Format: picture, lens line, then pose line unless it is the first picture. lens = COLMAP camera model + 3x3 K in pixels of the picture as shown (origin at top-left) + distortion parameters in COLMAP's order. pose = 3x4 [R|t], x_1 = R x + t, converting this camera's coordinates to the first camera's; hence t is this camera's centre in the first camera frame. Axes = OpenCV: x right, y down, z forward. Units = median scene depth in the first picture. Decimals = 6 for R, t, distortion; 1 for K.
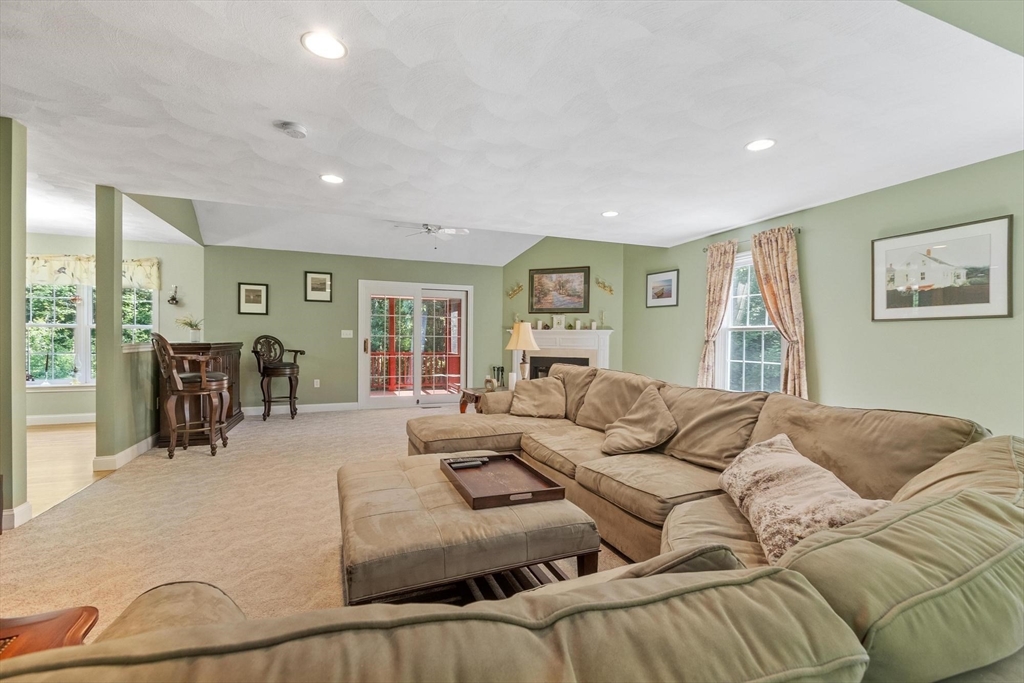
lens RADIAL K [[454.9, 0, 533.5], [0, 454.9, 346.7], [0, 0, 1]] dist [0.003515, -0.000868]
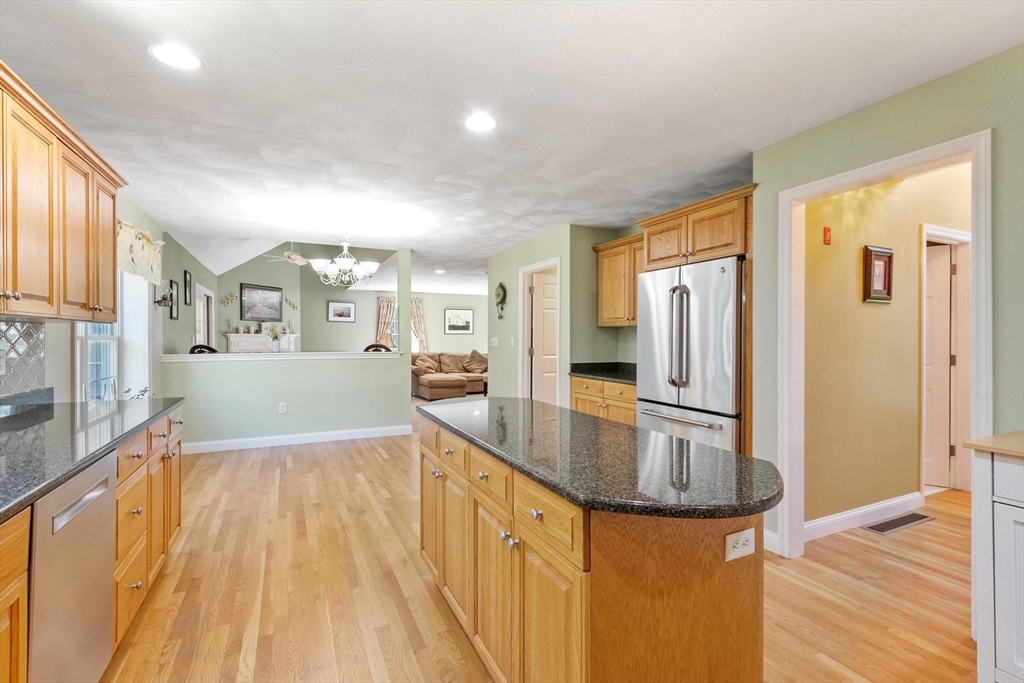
lens RADIAL K [[454.9, 0, 507.8], [0, 454.9, 338.3], [0, 0, 1]] dist [0.003515, -0.000868]
pose [[-0.090706, -0.018734, 0.995702, -1.346310], [0.011804, 0.999733, 0.019885, -0.043826], [-0.995808, 0.013557, -0.090460, 0.444939]]
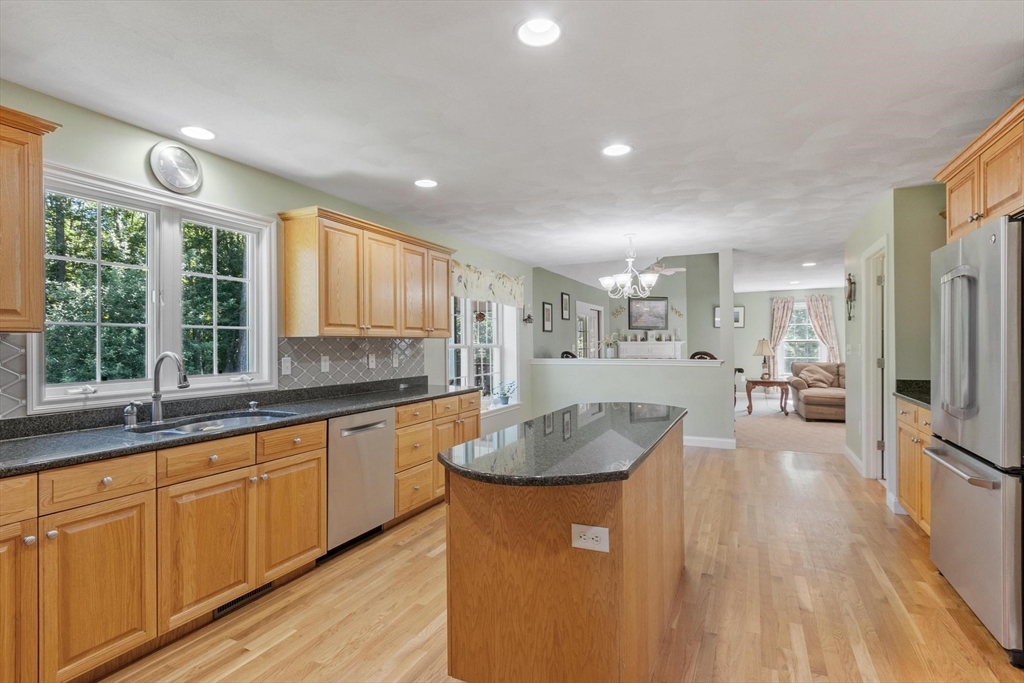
lens RADIAL K [[498.0, 0, 520.8], [0, 498.0, 341.9], [0, 0, 1]] dist [-0.000732, 0.000573]
pose [[0.705796, -0.017106, 0.708208, -1.348420], [0.028314, 0.999591, -0.004074, -0.042138], [-0.707849, 0.022928, 0.705992, 0.216635]]
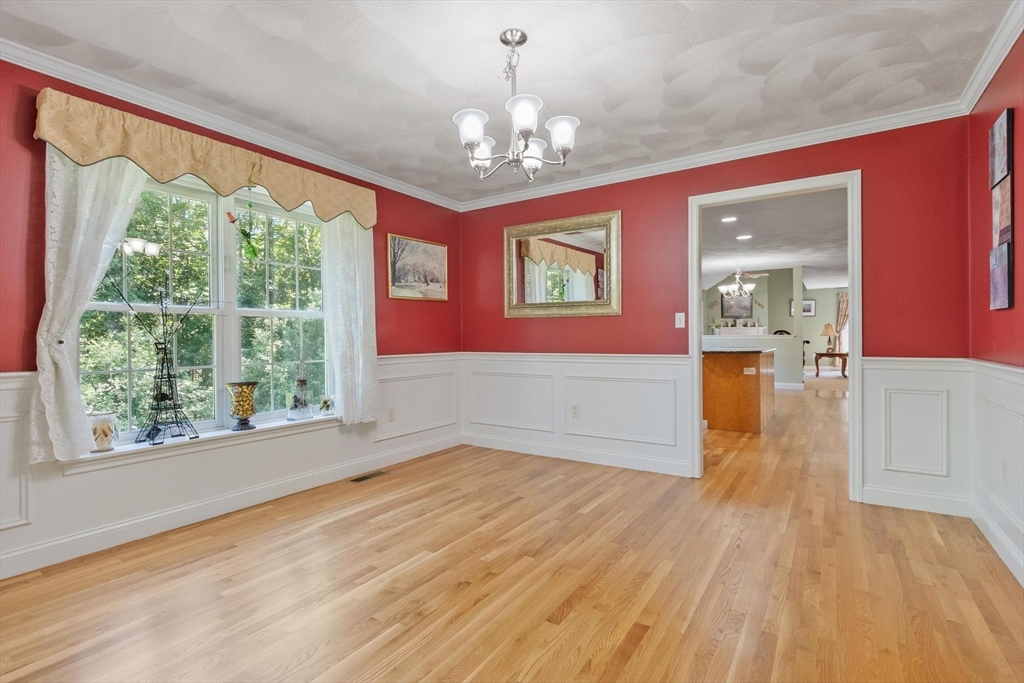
lens RADIAL K [[484.1, 0, 520.2], [0, 484.1, 338.2], [0, 0, 1]] dist [0.000070, 0.000093]
pose [[0.798742, -0.024861, 0.601159, -1.873647], [0.032220, 0.999480, -0.001477, -0.018933], [-0.600810, 0.020549, 0.799128, -0.020406]]
